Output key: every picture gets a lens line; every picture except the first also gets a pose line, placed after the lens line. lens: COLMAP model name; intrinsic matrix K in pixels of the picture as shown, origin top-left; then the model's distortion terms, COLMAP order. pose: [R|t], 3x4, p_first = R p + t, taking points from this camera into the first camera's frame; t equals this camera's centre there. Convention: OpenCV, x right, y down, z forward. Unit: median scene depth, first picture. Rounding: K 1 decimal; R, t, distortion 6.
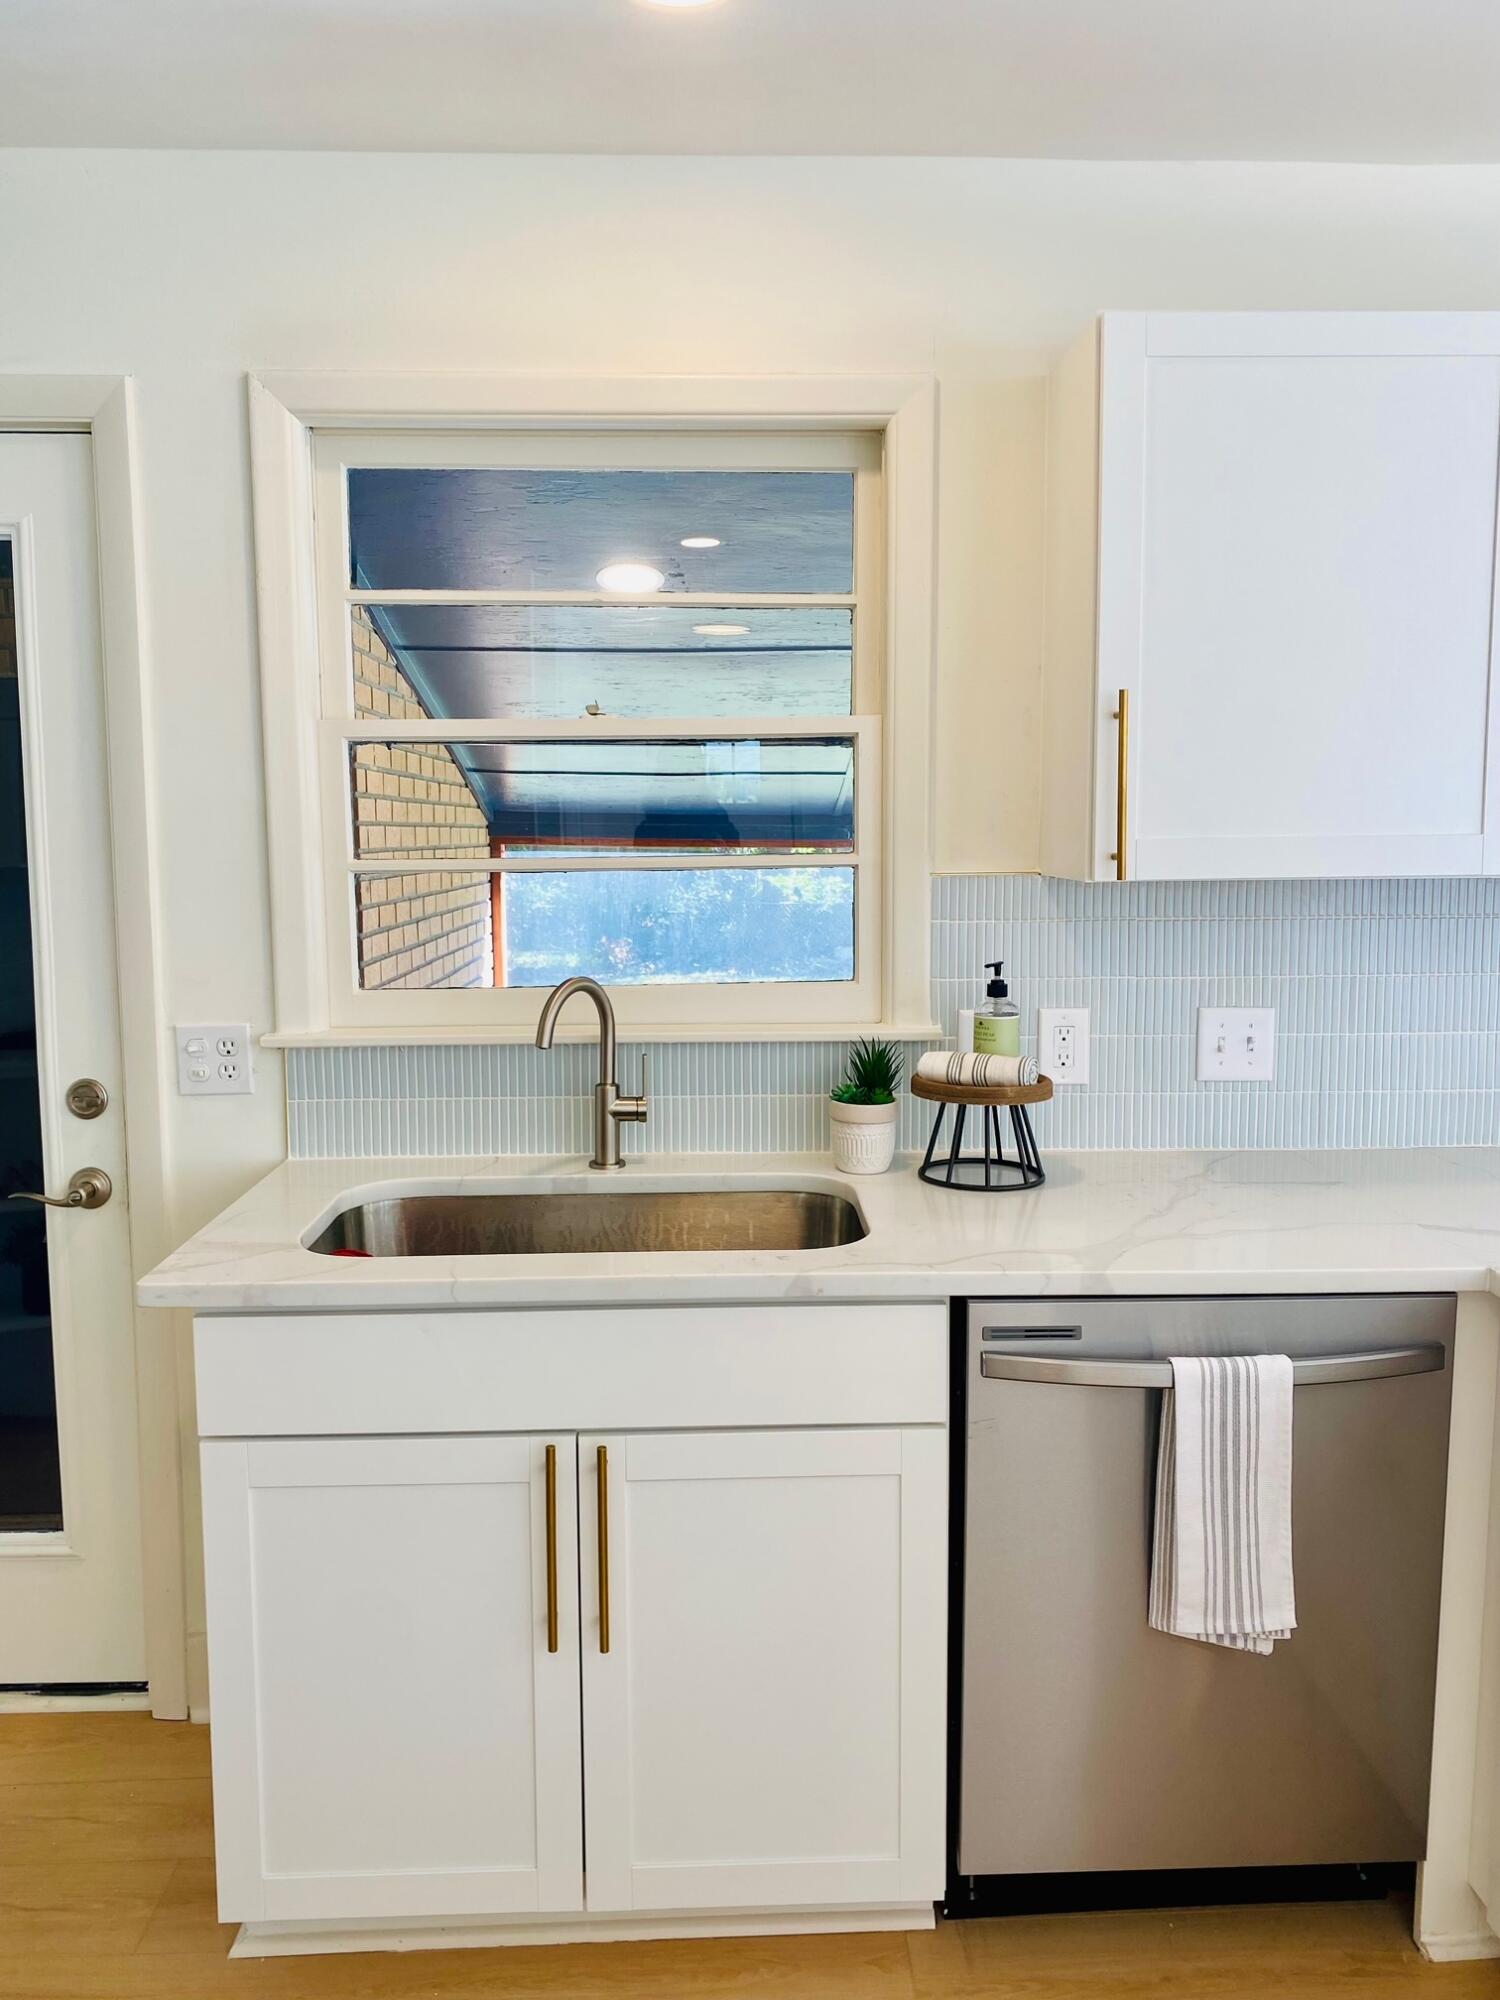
lens RADIAL K [[1551.2, 0, 789.2], [0, 1551.2, 995.2], [0, 0, 1]] dist [0.005931, 0.001748]
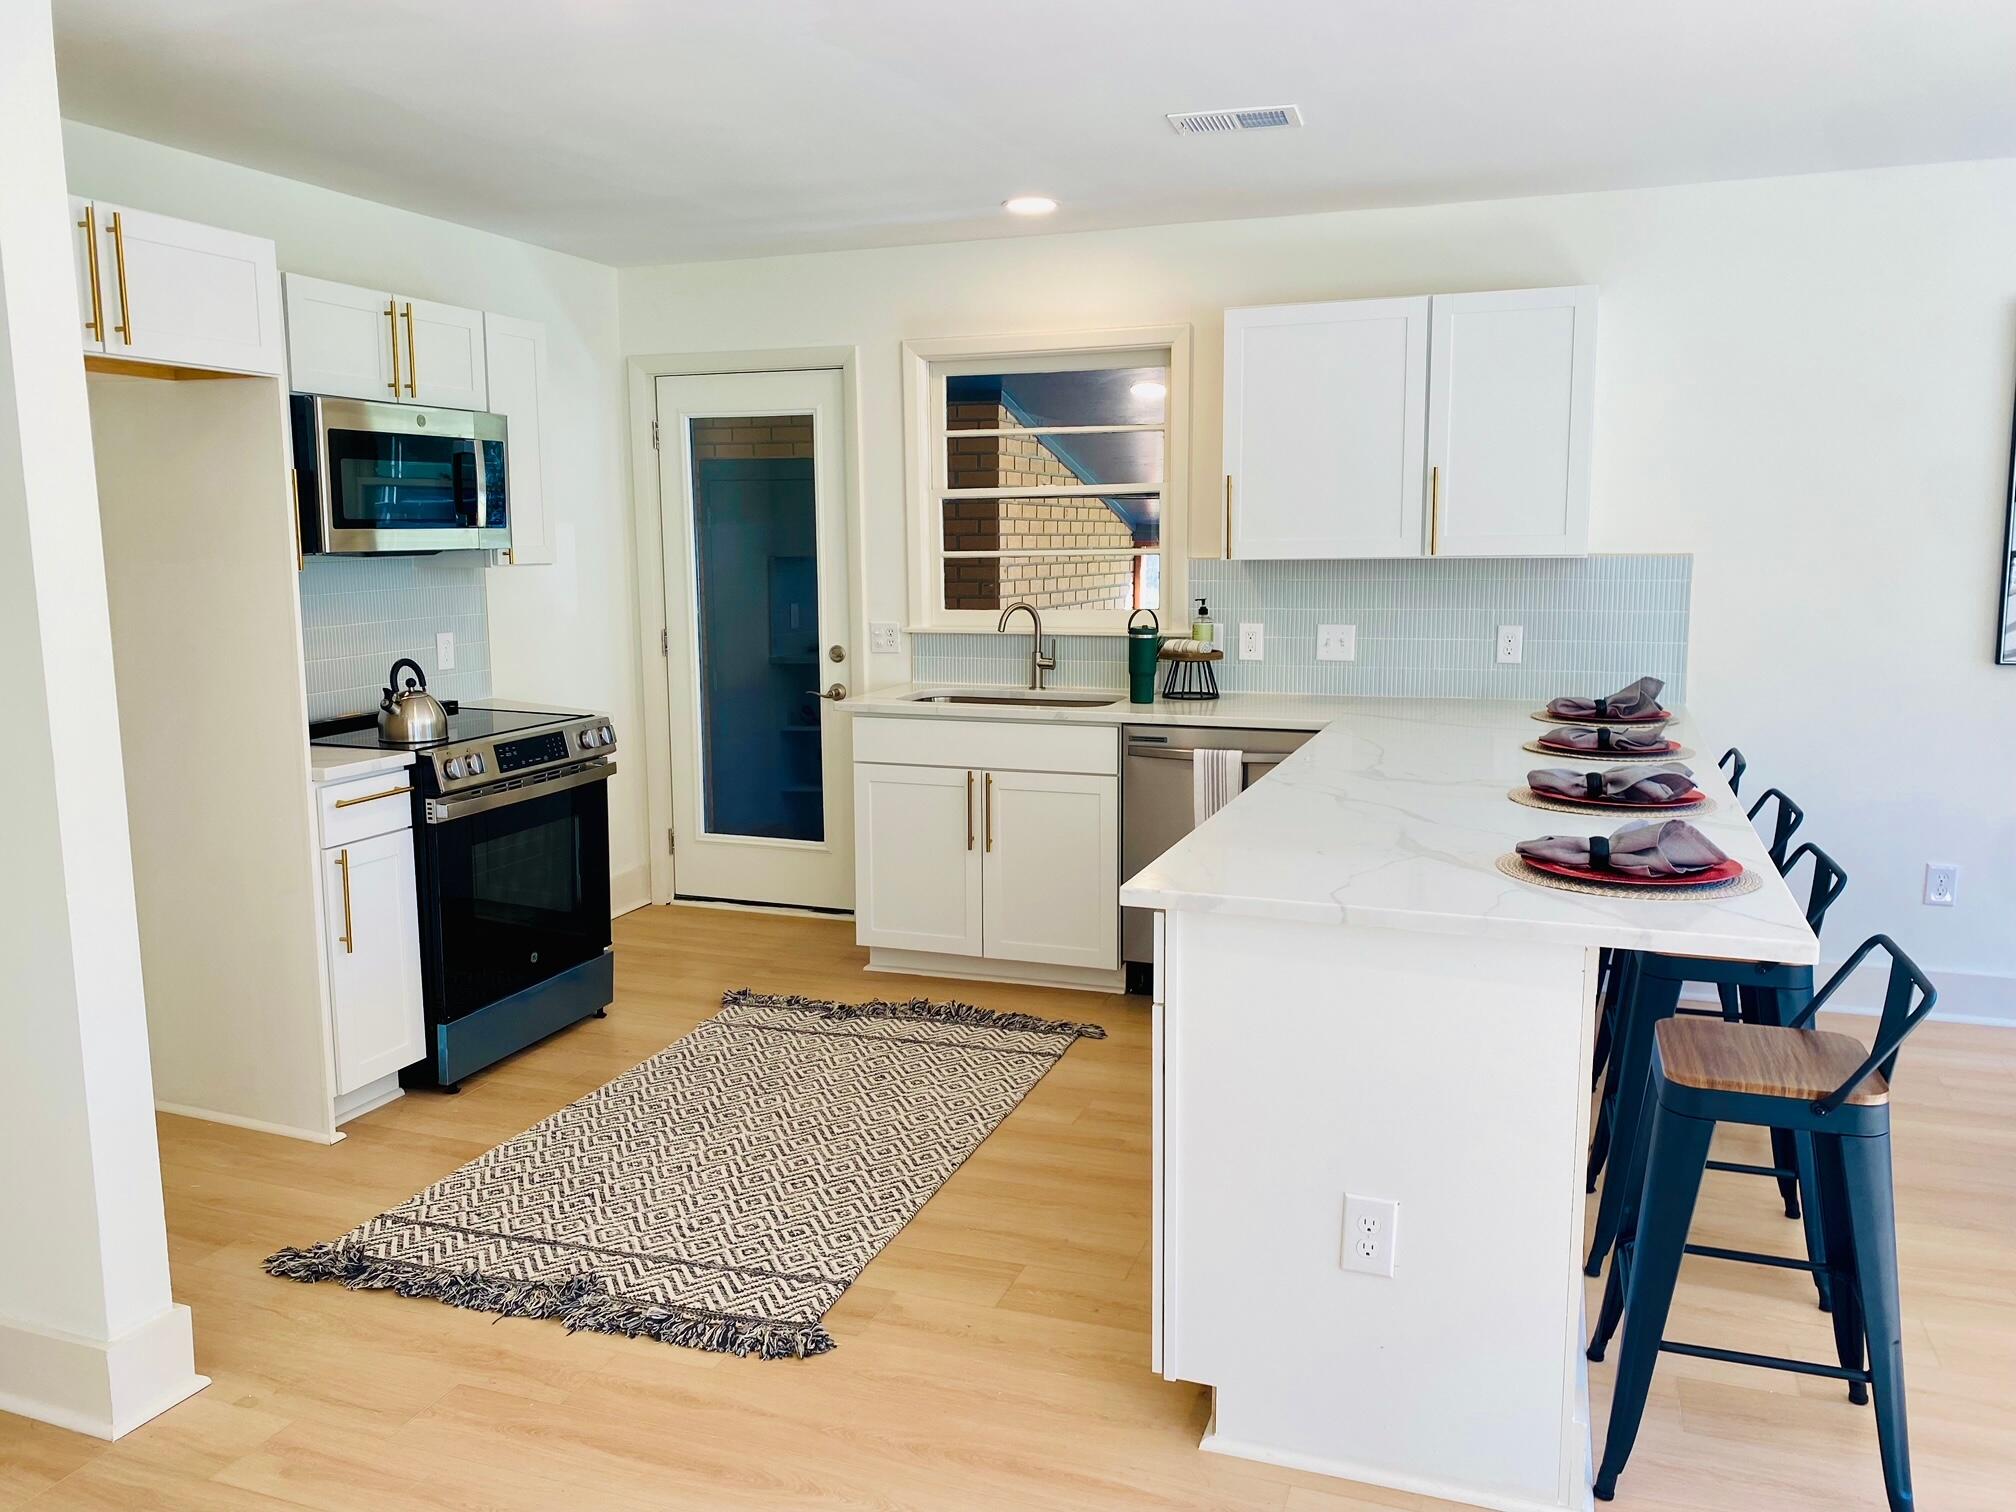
lens RADIAL K [[1536.7, 0, 1008.0], [0, 1536.7, 756.0], [0, 0, 1]] dist [0.141574, -0.254764]
pose [[0.923353, 0.051453, -0.380488, 0.690427], [-0.037747, 0.998344, 0.043403, 0.111646], [0.382091, -0.025714, 0.923767, -1.071045]]
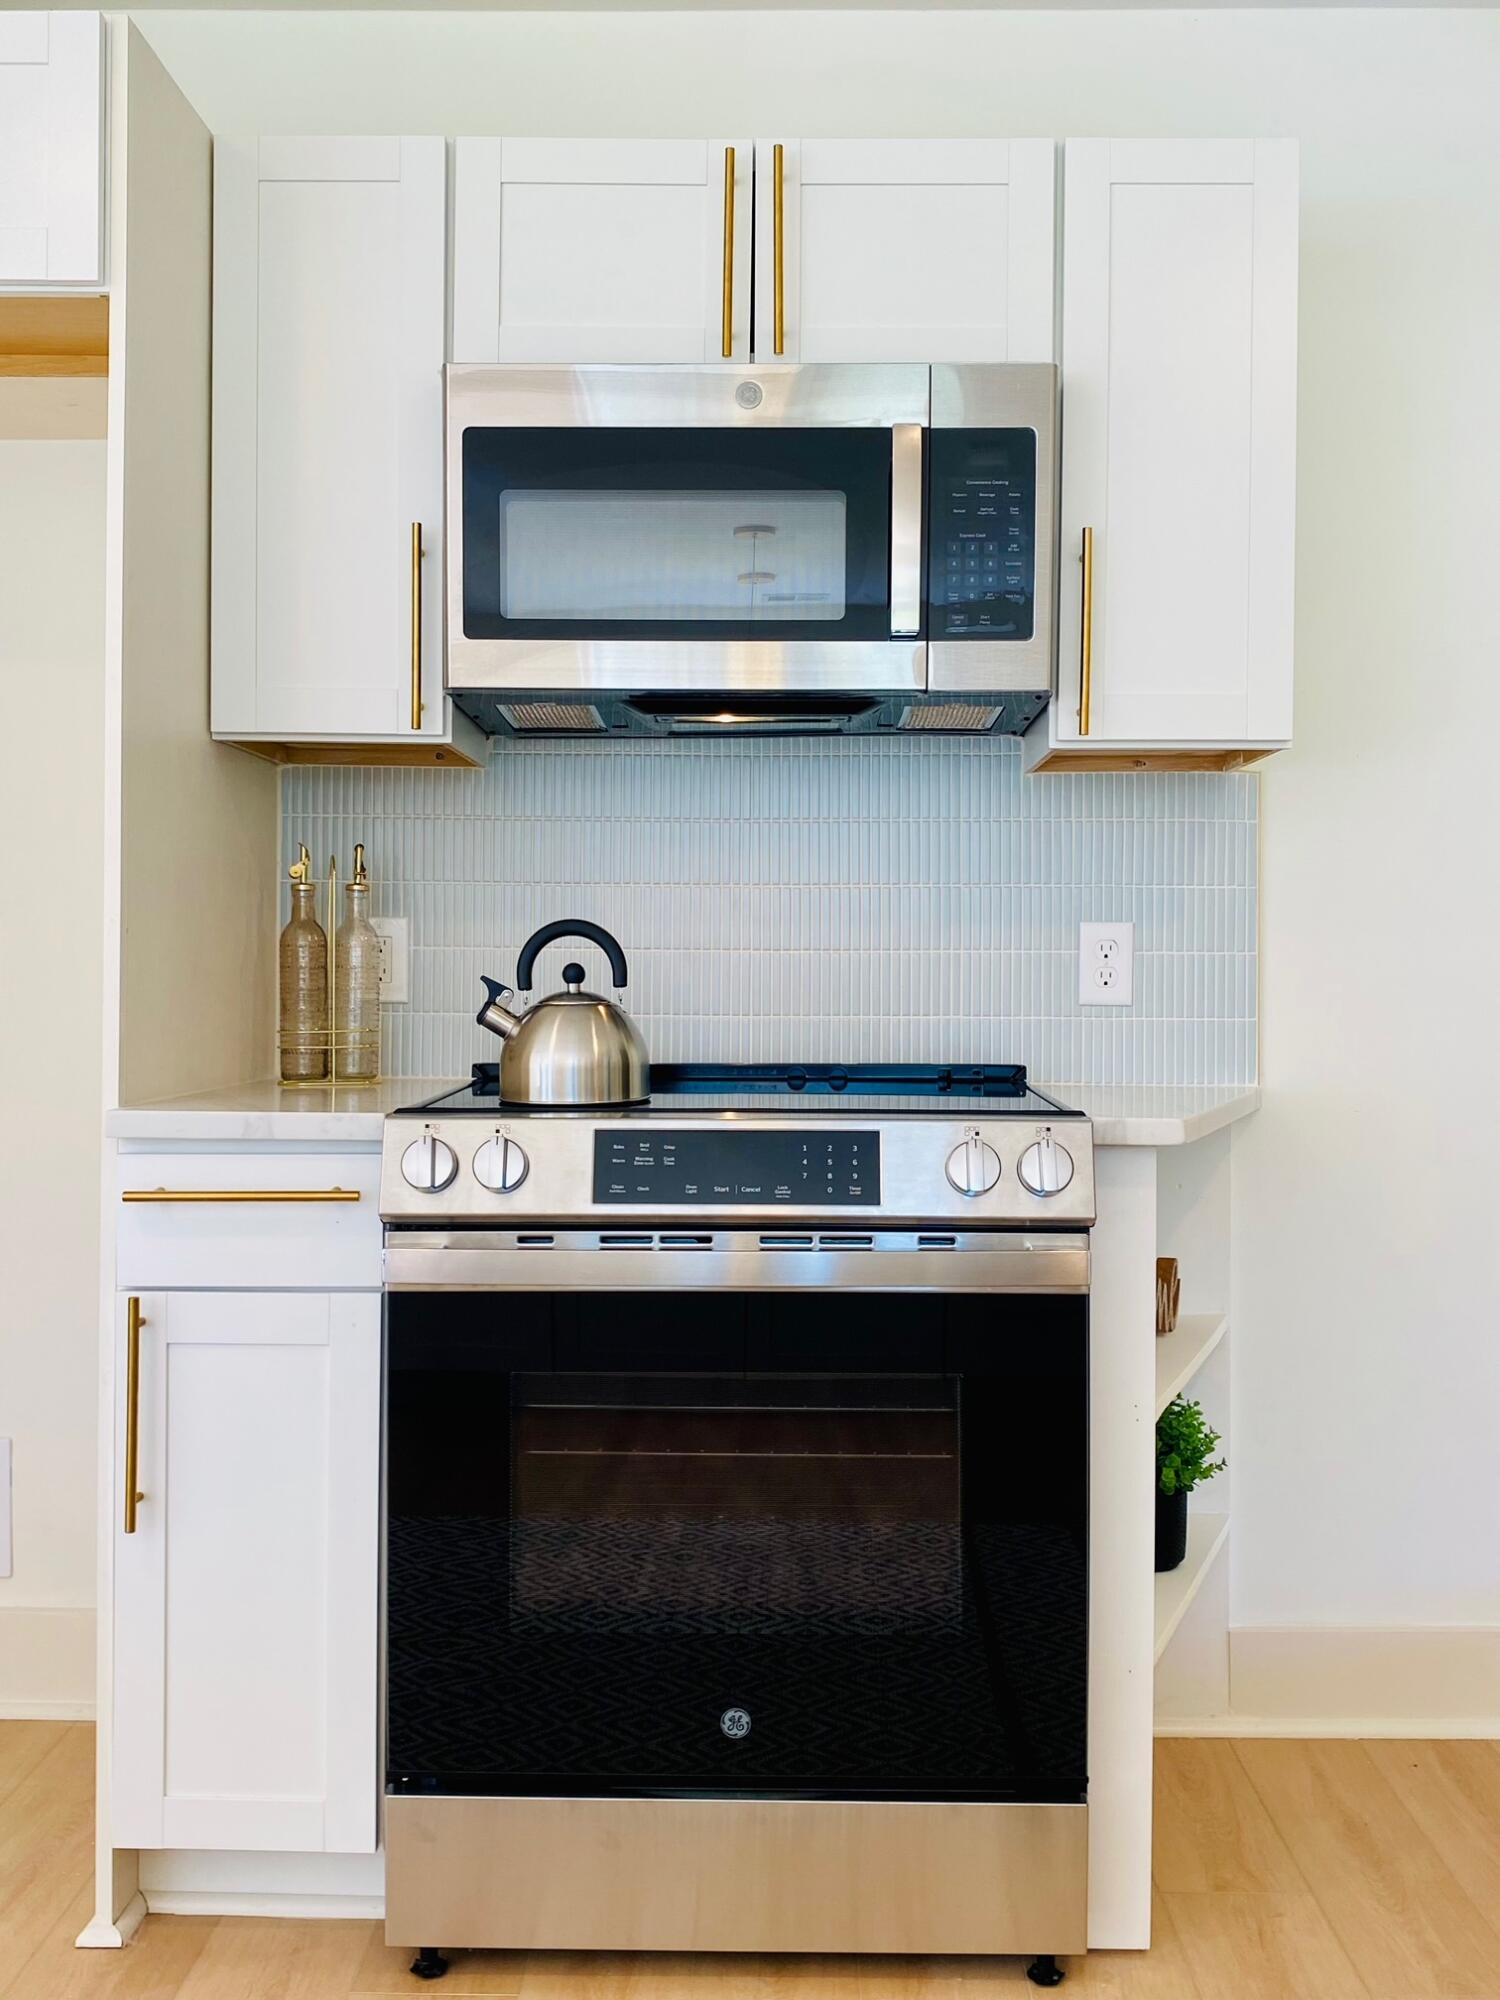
lens RADIAL K [[1875.8, 0, 761.9], [0, 1875.8, 973.8], [0, 0, 1]] dist [0.201388, -0.534053]
pose [[-0.050257, 0.000675, -0.998736, 0.335492], [-0.120912, 0.992640, 0.006755, 0.113329], [0.991390, 0.121099, -0.049806, 0.406863]]
